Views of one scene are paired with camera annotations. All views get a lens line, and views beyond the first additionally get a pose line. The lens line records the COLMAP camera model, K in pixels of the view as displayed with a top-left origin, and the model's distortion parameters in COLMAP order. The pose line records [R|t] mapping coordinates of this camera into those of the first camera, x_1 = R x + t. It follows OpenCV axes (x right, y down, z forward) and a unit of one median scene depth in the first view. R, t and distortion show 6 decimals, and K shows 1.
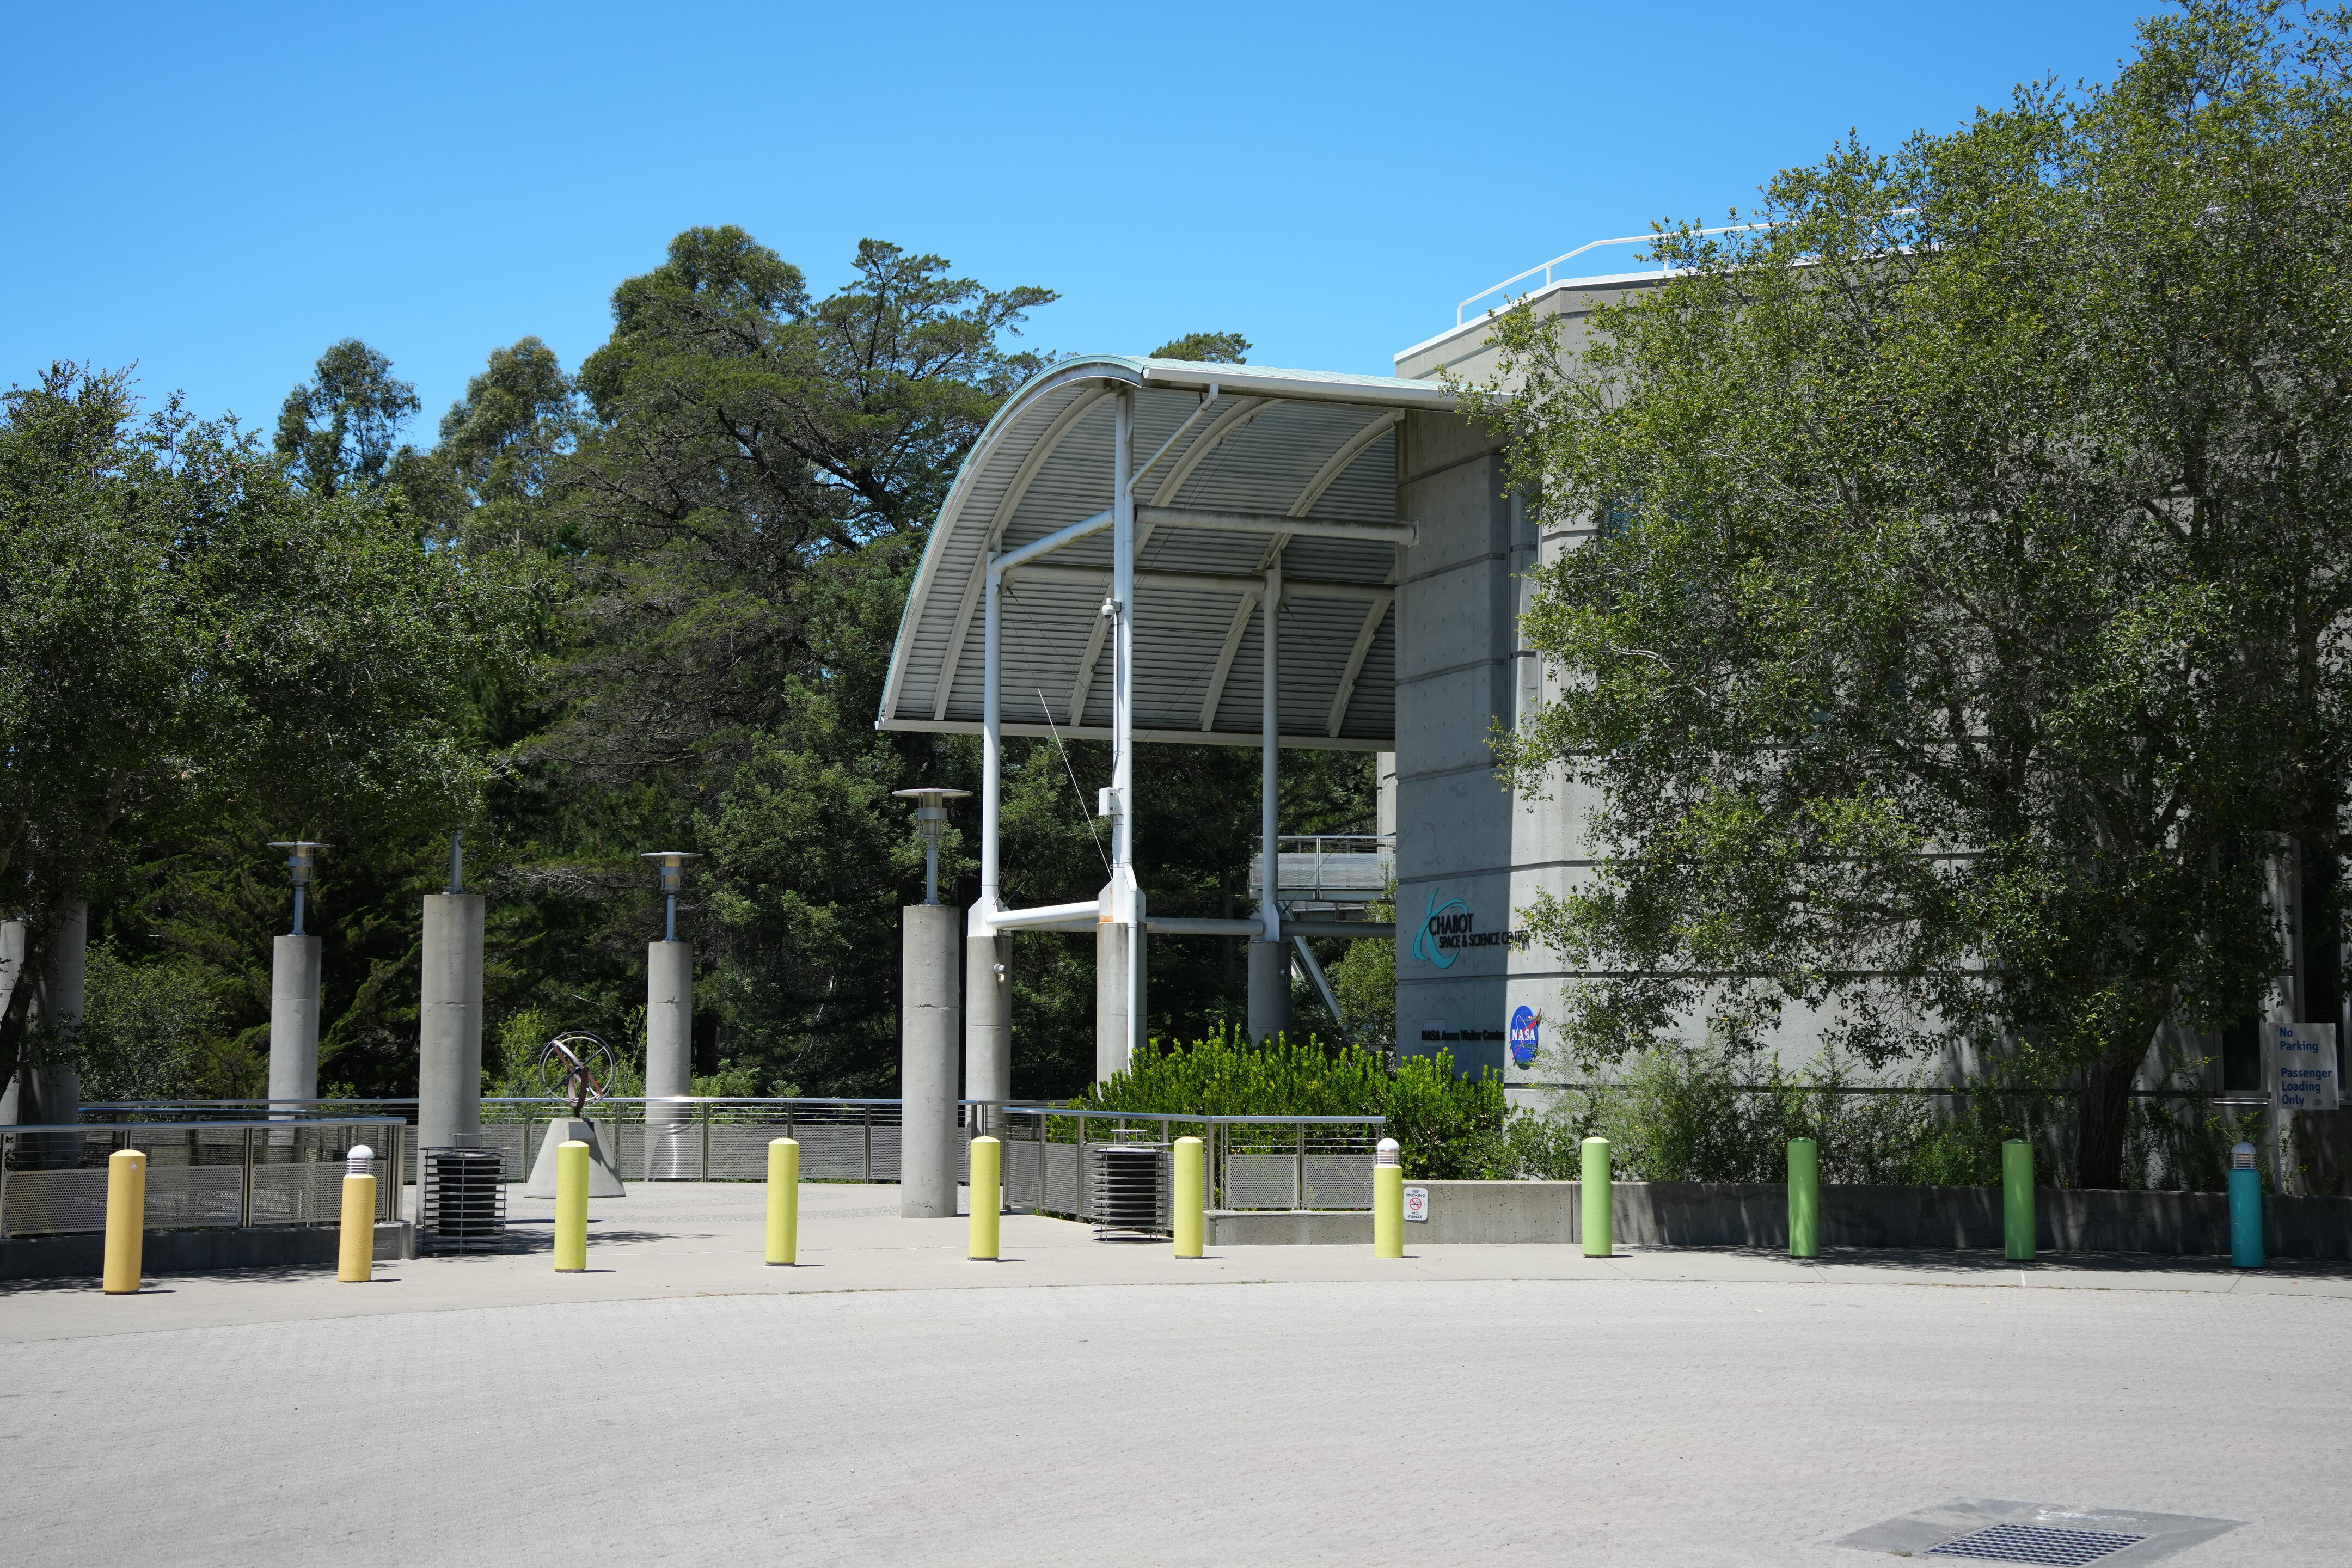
lens RADIAL K [[3342.7, 0, 1171.7], [0, 3342.7, 783.7], [0, 0, 1]] dist [0.113991, 0.000000]
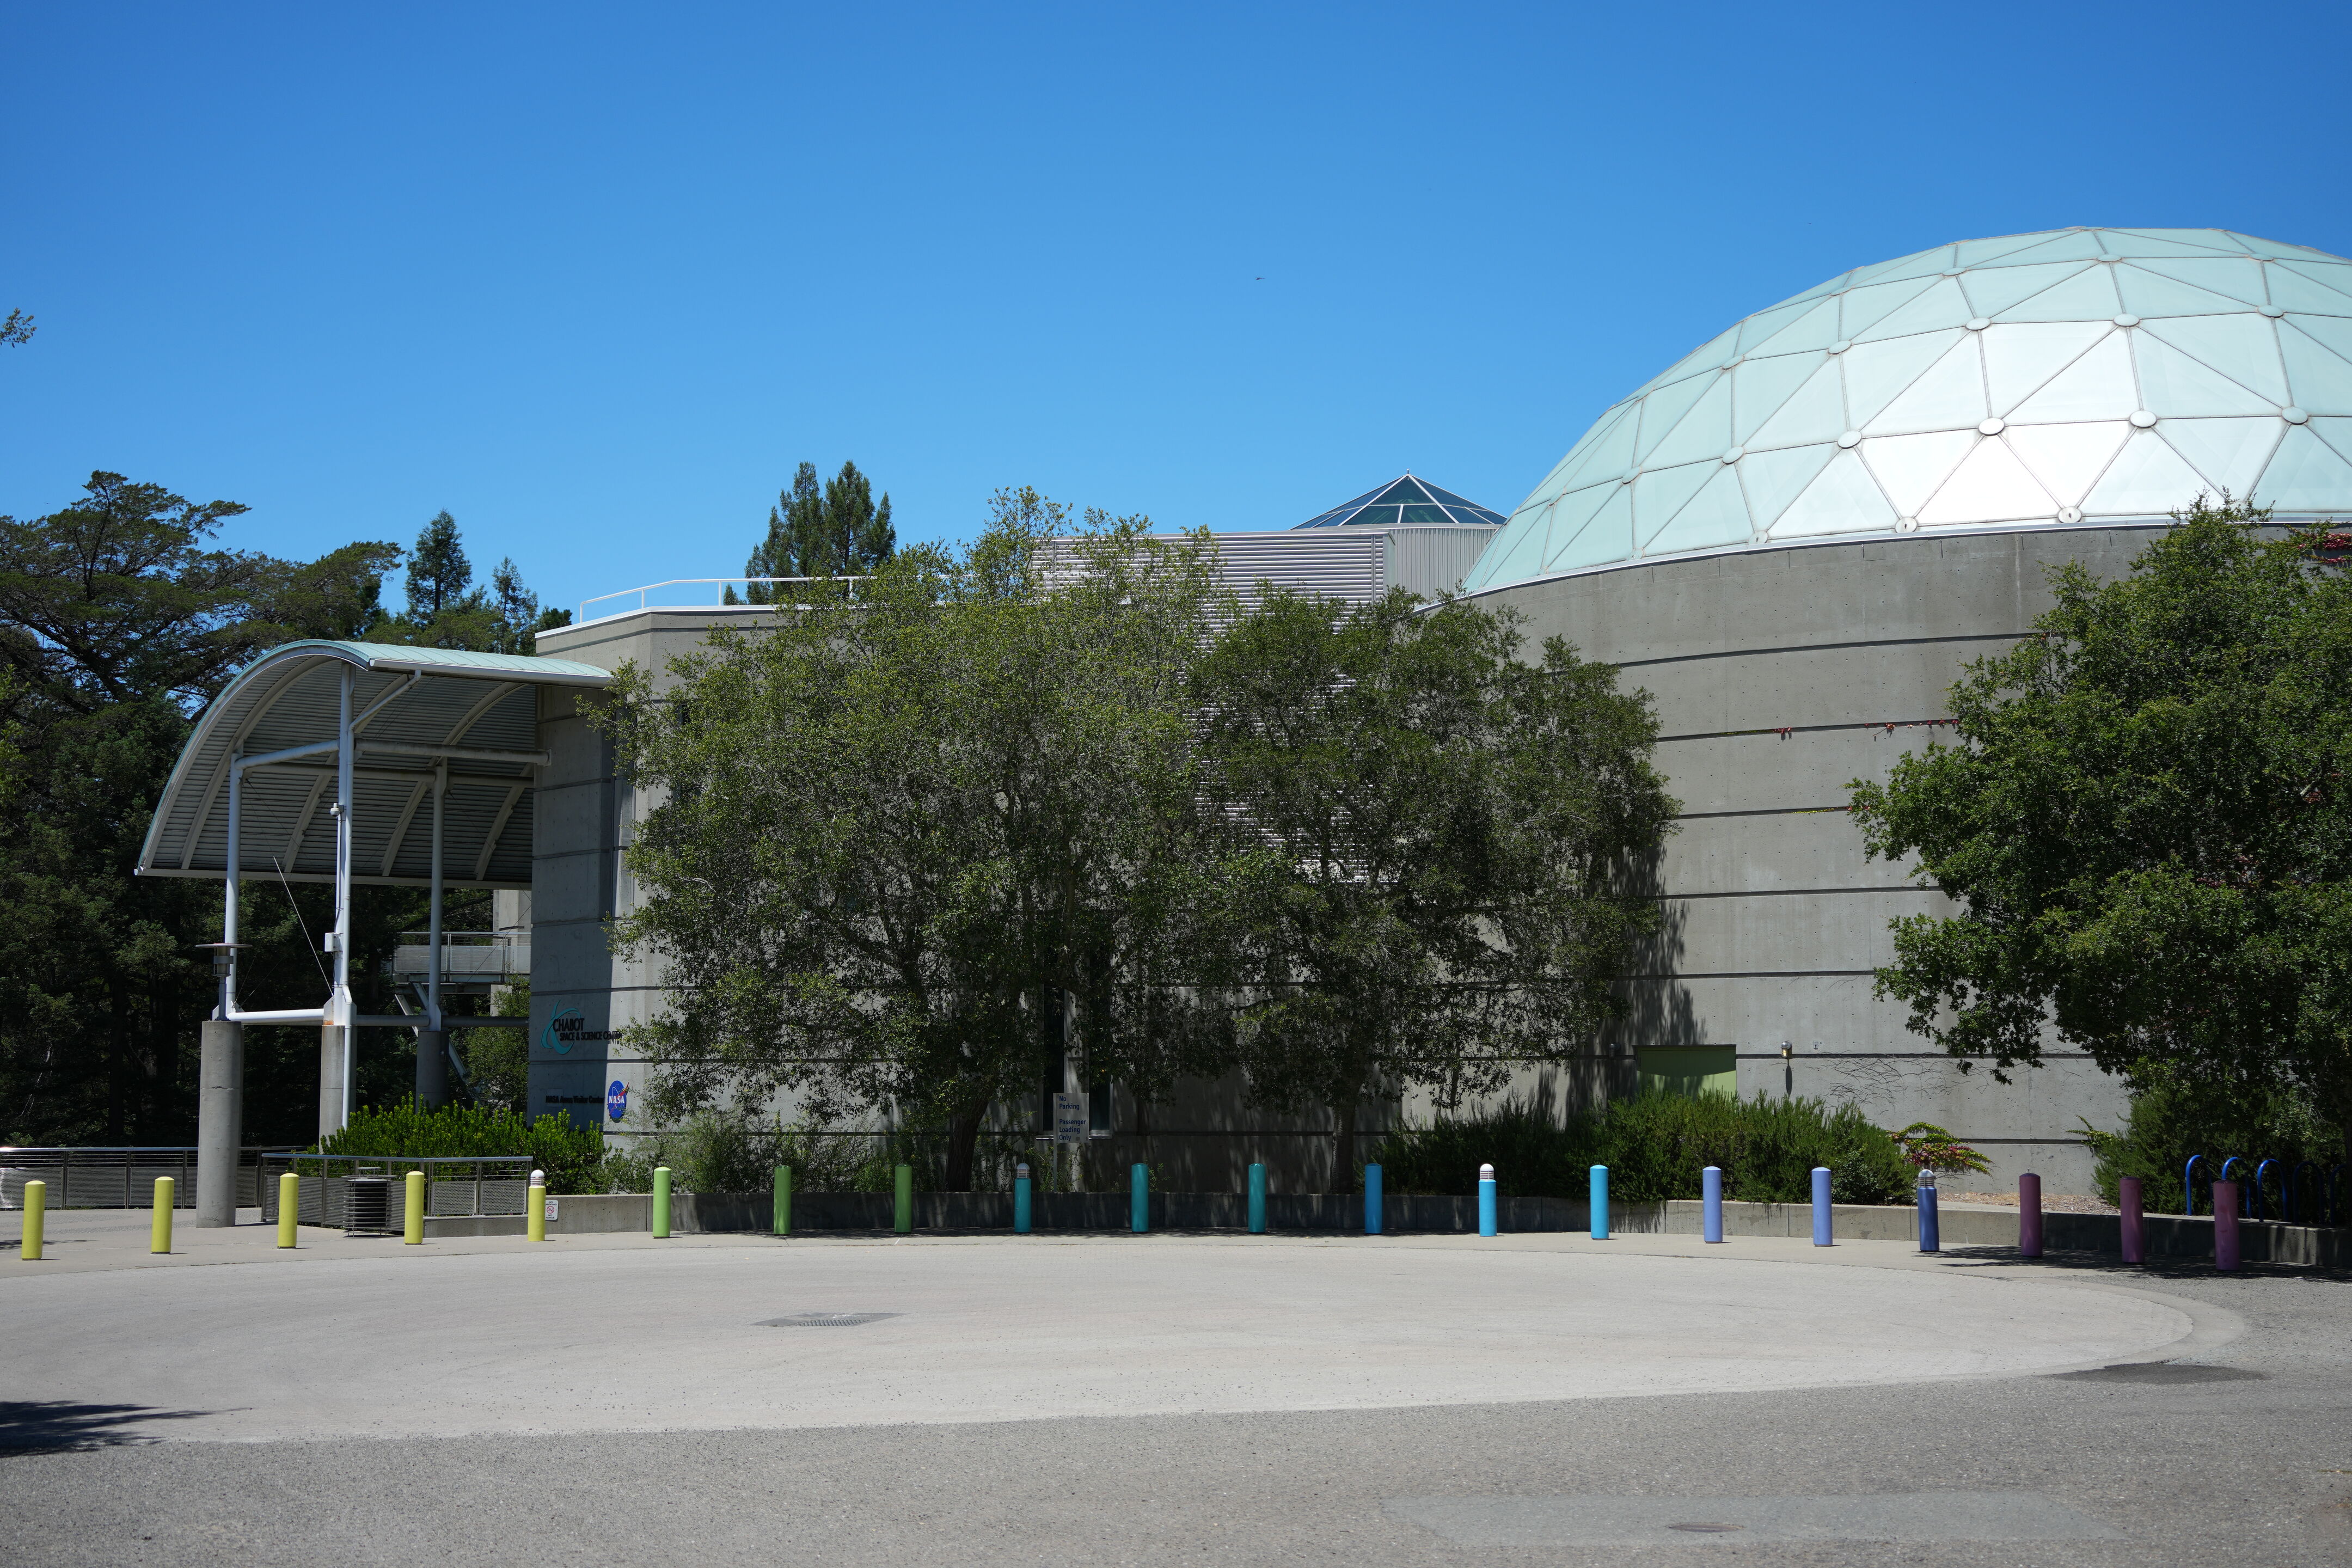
lens RADIAL K [[3342.7, 0, 1181.8], [0, 3342.7, 769.6], [0, 0, 1]] dist [0.113991, 0.000000]
pose [[0.961541, 0.020931, 0.273861, -0.070608], [-0.018022, 0.999751, -0.013136, -0.060915], [-0.274068, 0.007695, 0.961680, -0.551046]]
